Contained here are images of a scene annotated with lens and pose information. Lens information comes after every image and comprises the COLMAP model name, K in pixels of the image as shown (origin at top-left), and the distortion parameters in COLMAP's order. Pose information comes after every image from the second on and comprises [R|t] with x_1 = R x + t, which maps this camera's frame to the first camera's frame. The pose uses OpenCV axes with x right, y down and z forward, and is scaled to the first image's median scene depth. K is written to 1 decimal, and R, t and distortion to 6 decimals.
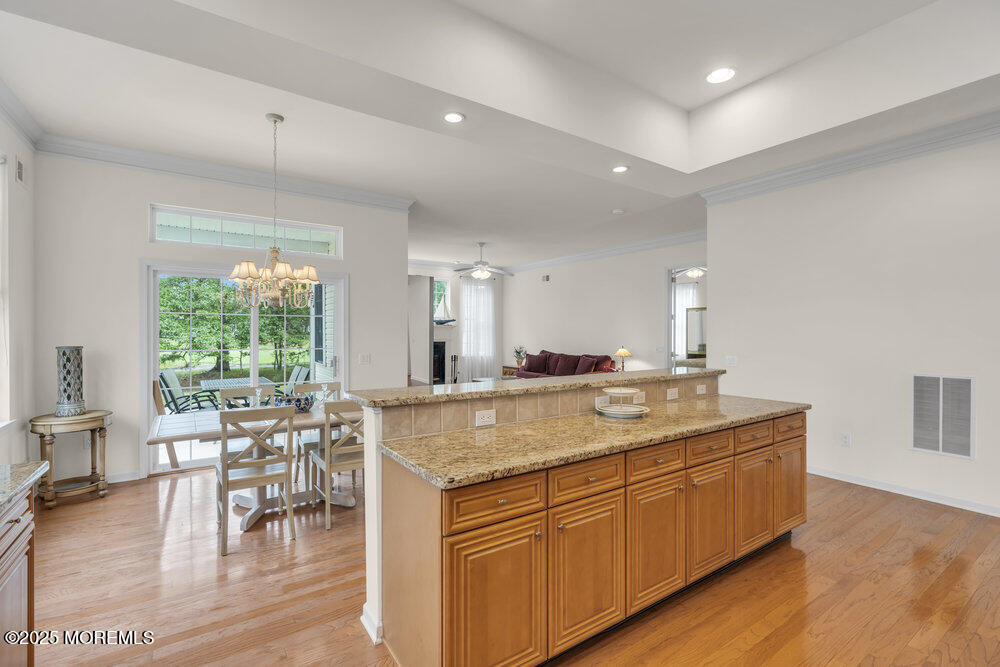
lens RADIAL K [[451.6, 0, 502.7], [0, 451.6, 334.5], [0, 0, 1]] dist [-0.011537, 0.004008]
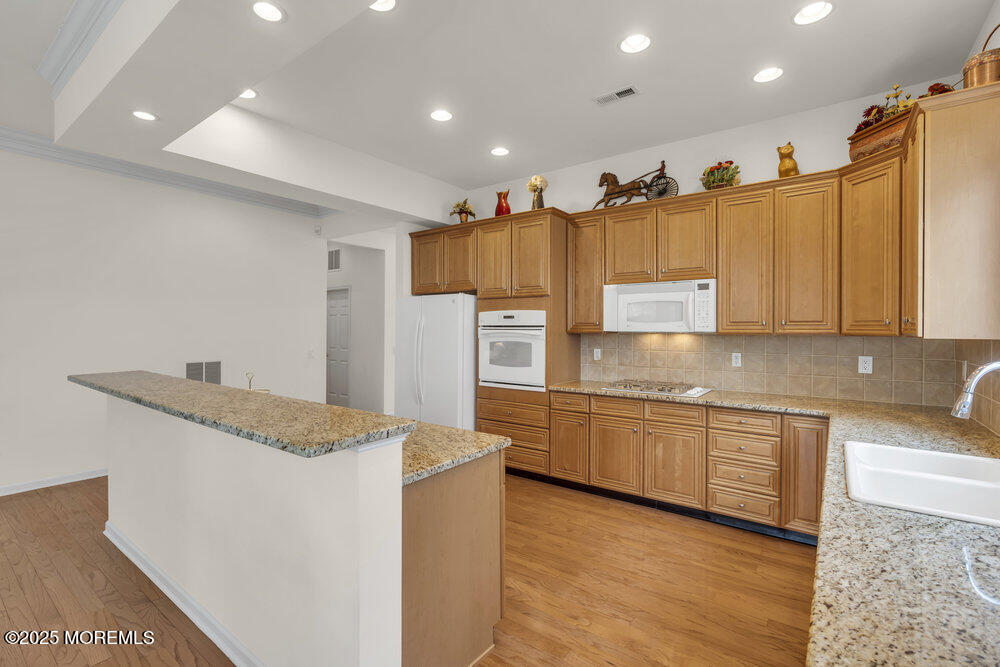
lens RADIAL K [[451.6, 0, 499.8], [0, 451.6, 330.2], [0, 0, 1]] dist [-0.011537, 0.004008]
pose [[-0.327475, -0.004166, 0.944851, -0.545571], [0.003025, 0.999981, 0.005457, -0.003468], [-0.944855, 0.004645, -0.327456, 0.571908]]
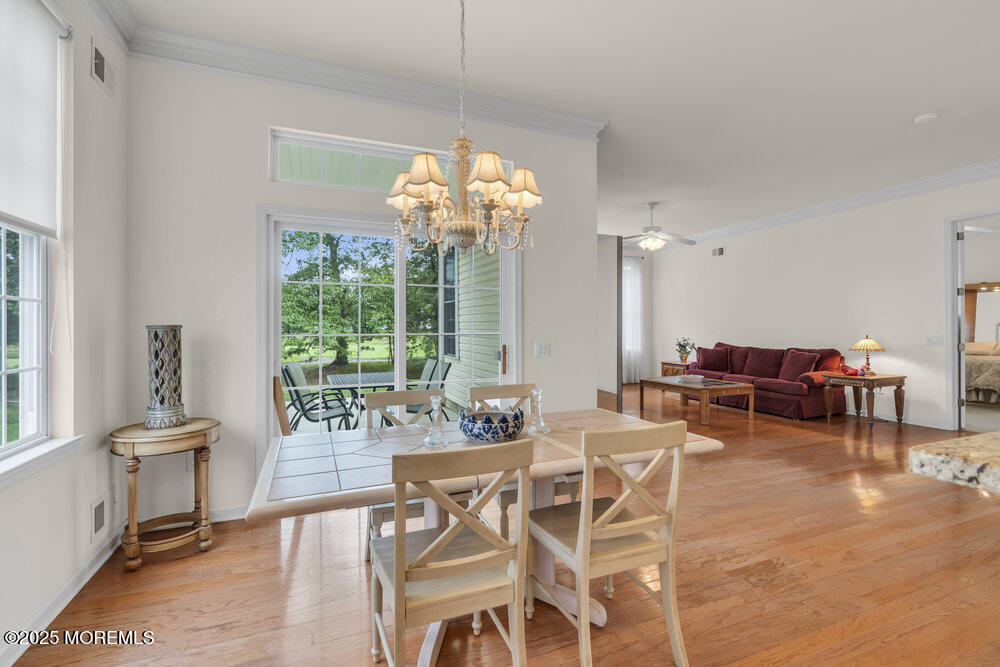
lens RADIAL K [[451.6, 0, 501.5], [0, 451.6, 325.4], [0, 0, 1]] dist [-0.011537, 0.004008]
pose [[0.978037, -0.006367, -0.208334, -0.308782], [0.003816, 0.999913, -0.012641, 0.035826], [0.208397, 0.011568, 0.977976, 0.420436]]
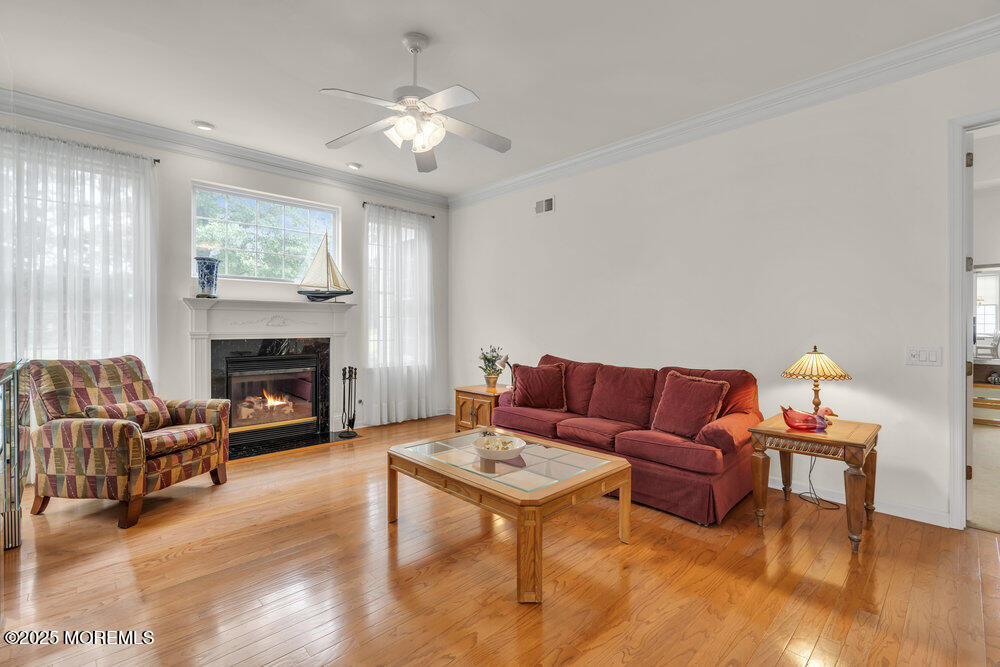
lens RADIAL K [[451.6, 0, 500.5], [0, 451.6, 327.7], [0, 0, 1]] dist [-0.011537, 0.004008]
pose [[0.985317, -0.003282, 0.170701, -0.094900], [0.003976, 0.999985, -0.003728, 0.022438], [-0.170686, 0.004352, 0.985316, 1.470272]]
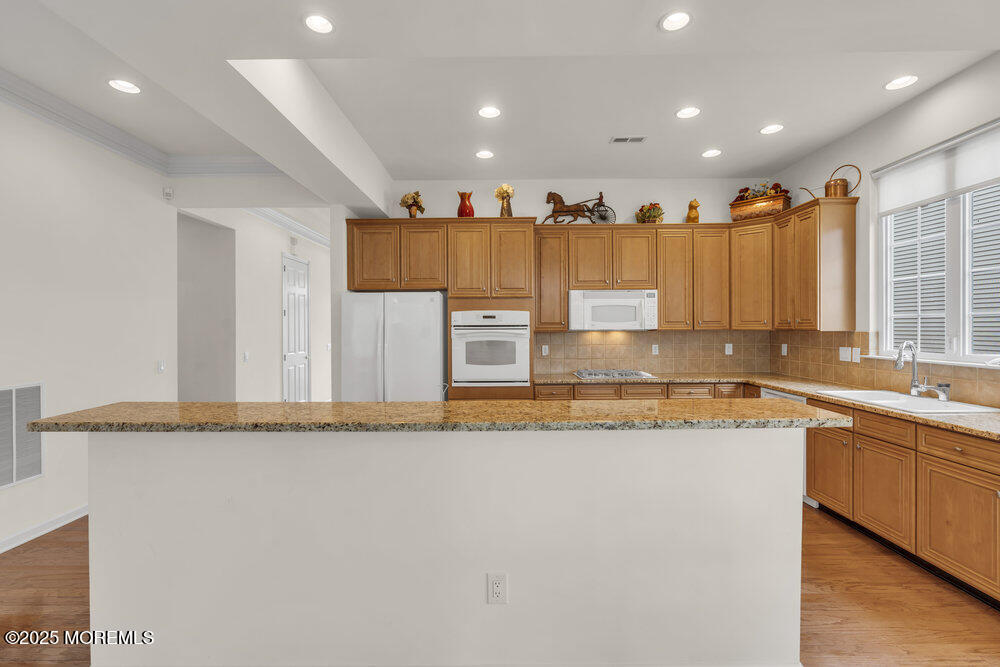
lens RADIAL K [[451.6, 0, 504.0], [0, 451.6, 331.7], [0, 0, 1]] dist [-0.011537, 0.004008]
pose [[-0.828940, -0.000732, 0.559337, -0.180321], [0.009470, 0.999837, 0.015343, -0.009646], [-0.559257, 0.018015, -0.828798, 1.107167]]
